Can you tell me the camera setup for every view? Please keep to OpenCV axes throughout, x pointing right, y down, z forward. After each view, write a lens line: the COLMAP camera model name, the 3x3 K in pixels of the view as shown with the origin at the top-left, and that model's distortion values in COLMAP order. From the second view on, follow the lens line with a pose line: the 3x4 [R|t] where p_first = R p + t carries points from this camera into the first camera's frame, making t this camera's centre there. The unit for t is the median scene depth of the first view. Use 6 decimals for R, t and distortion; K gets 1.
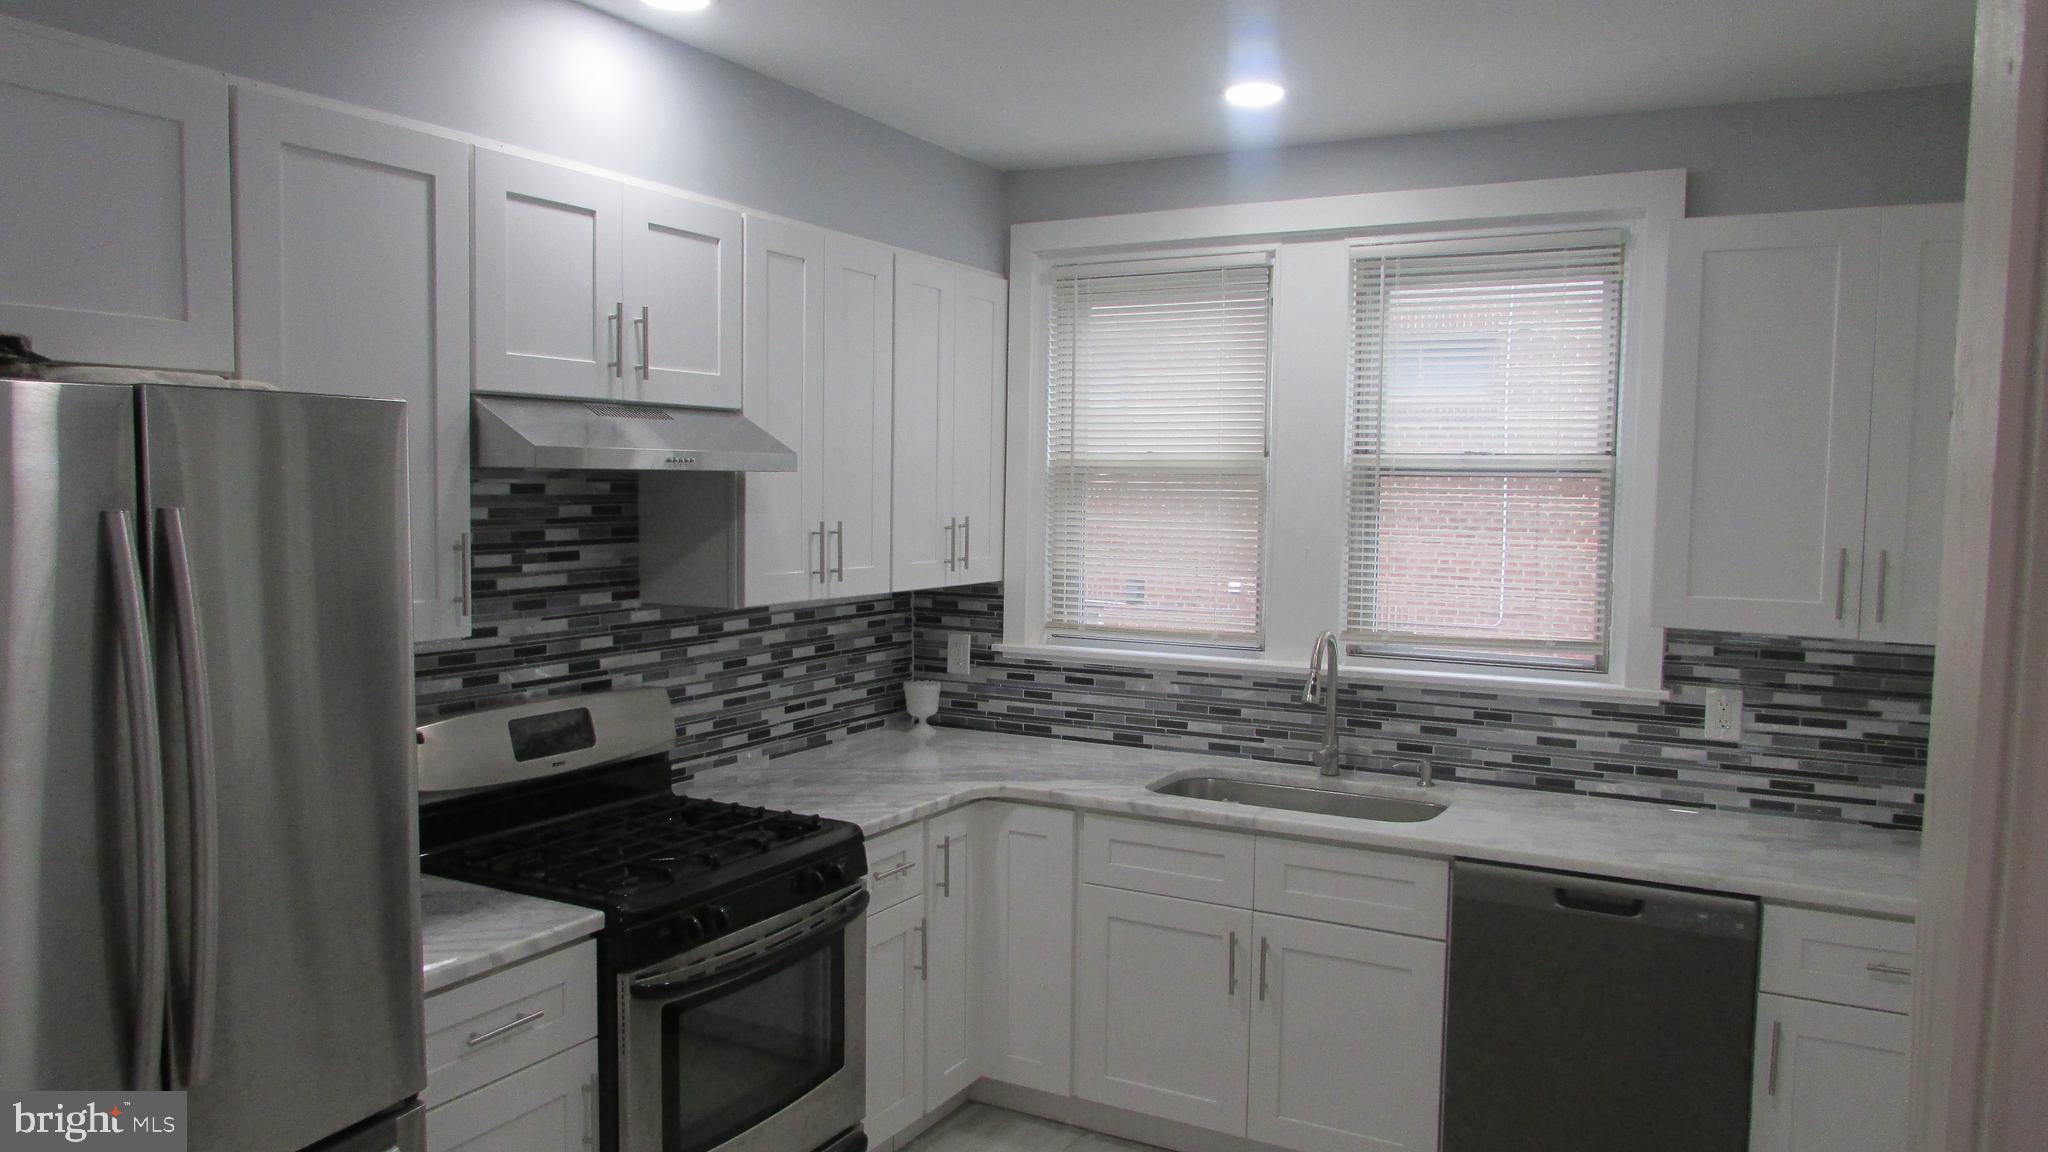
lens RADIAL K [[1455.4, 0, 1028.1], [0, 1455.4, 576.7], [0, 0, 1]] dist [-0.016355, 0.008401]
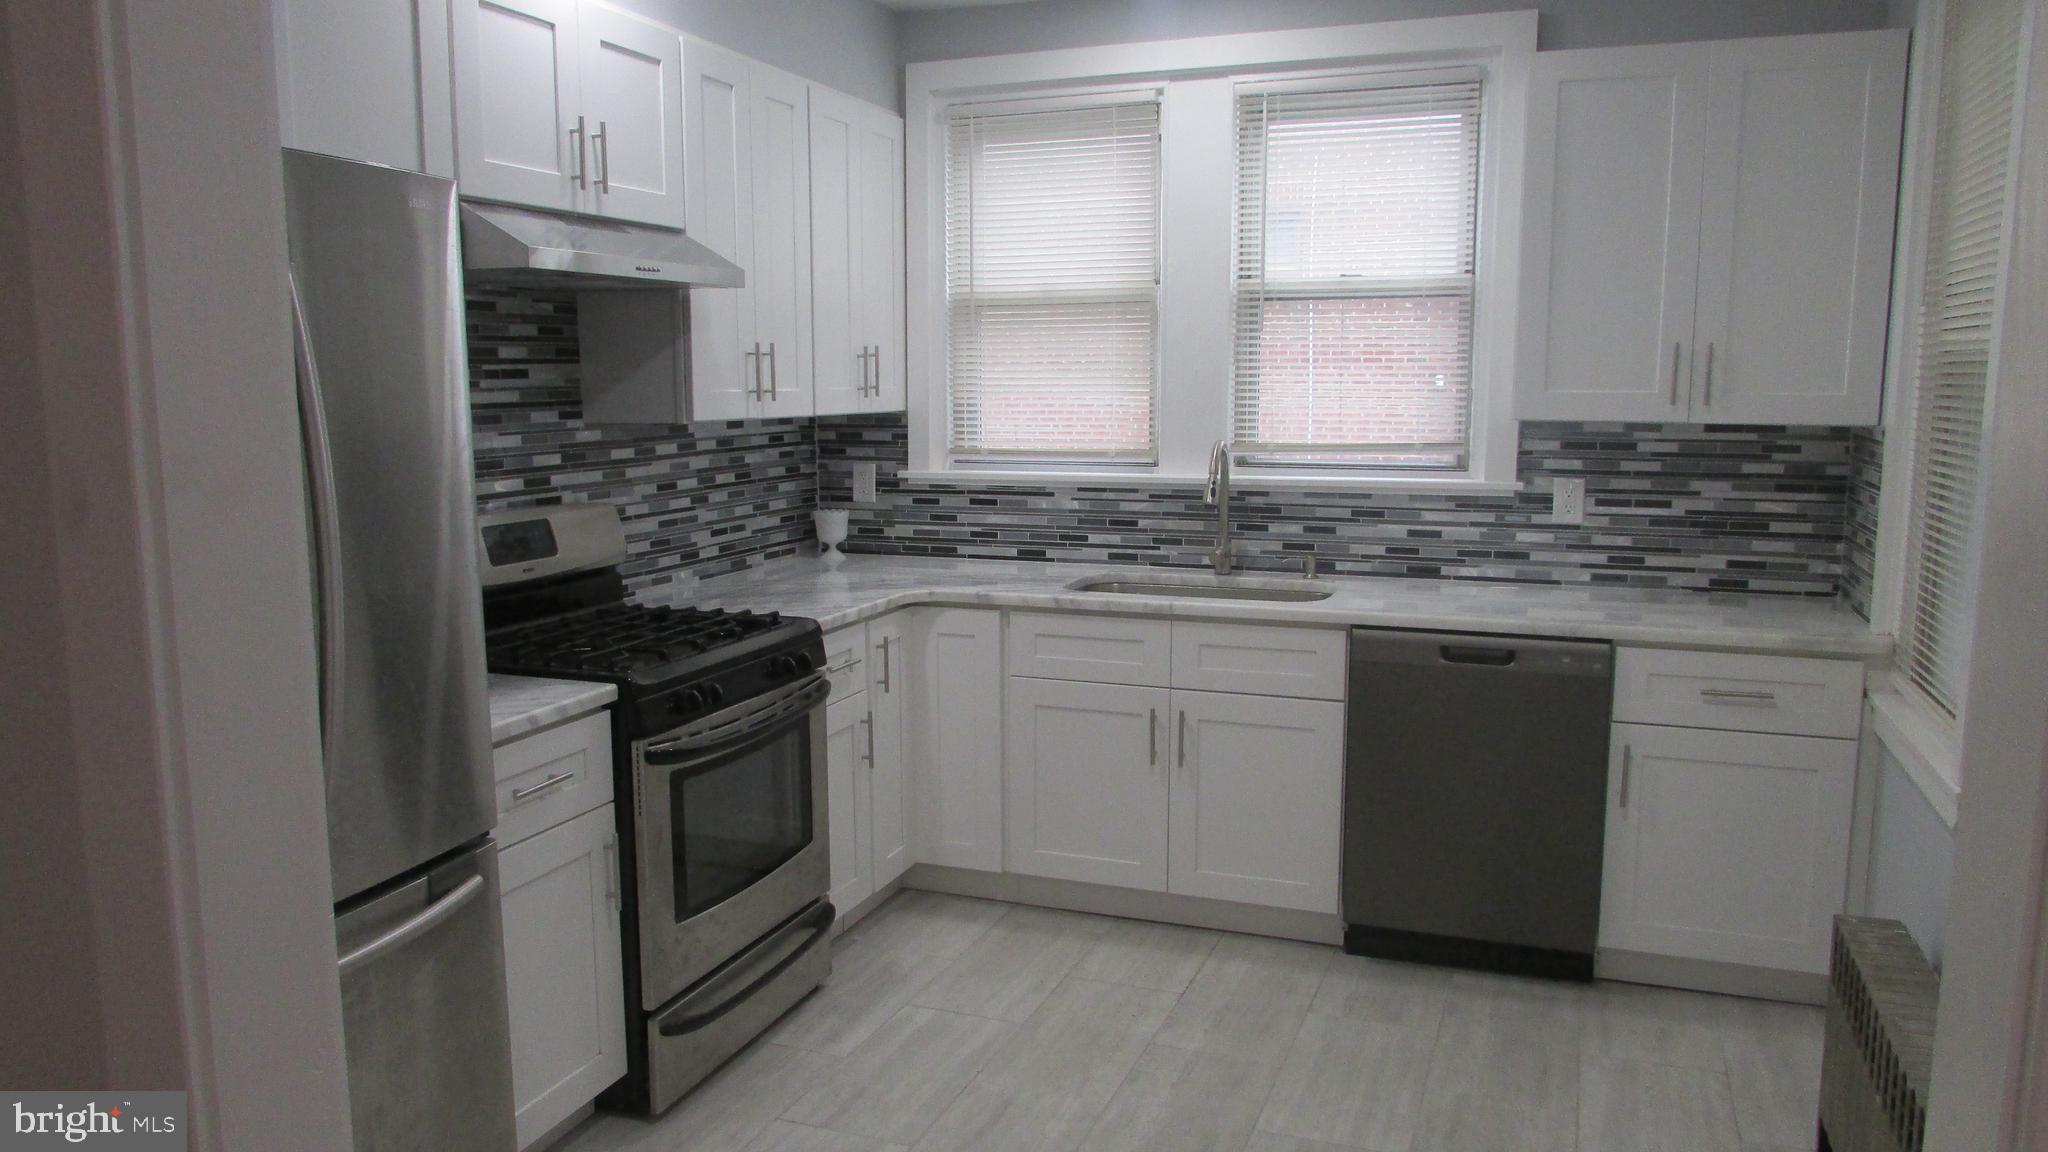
lens RADIAL K [[1455.4, 0, 1019.6], [0, 1455.4, 568.8], [0, 0, 1]] dist [-0.016355, 0.008401]
pose [[0.990375, -0.034996, 0.133911, -0.100579], [0.025960, 0.997304, 0.068643, 0.058013], [-0.135952, -0.064506, 0.988613, -0.070910]]
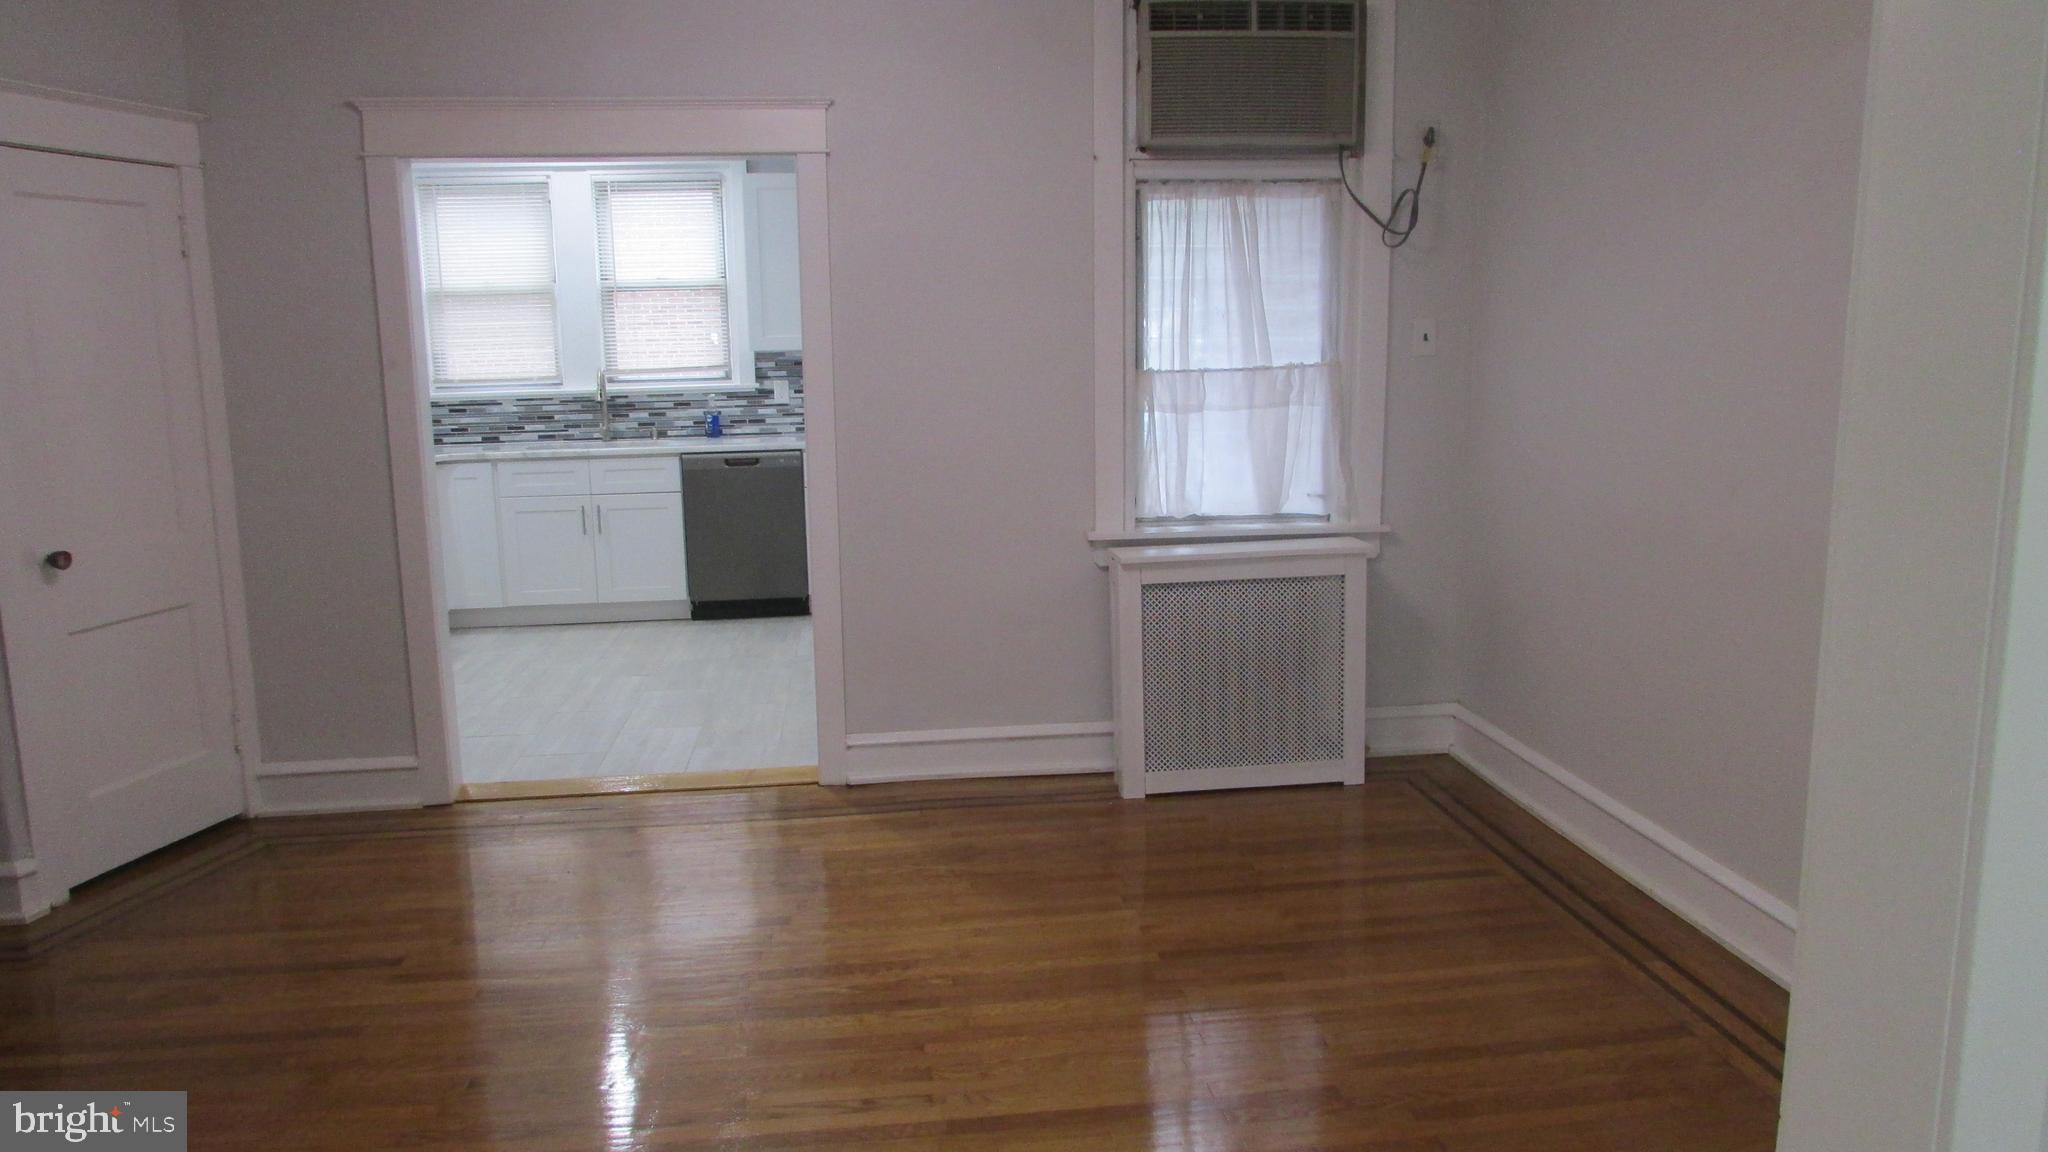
lens RADIAL K [[1455.4, 0, 1009.3], [0, 1455.4, 568.4], [0, 0, 1]] dist [-0.016355, 0.008401]
pose [[0.813882, -0.125692, 0.567273, -0.554315], [0.073083, 0.990713, 0.114661, 0.132408], [-0.576416, -0.051863, 0.815509, -1.072778]]
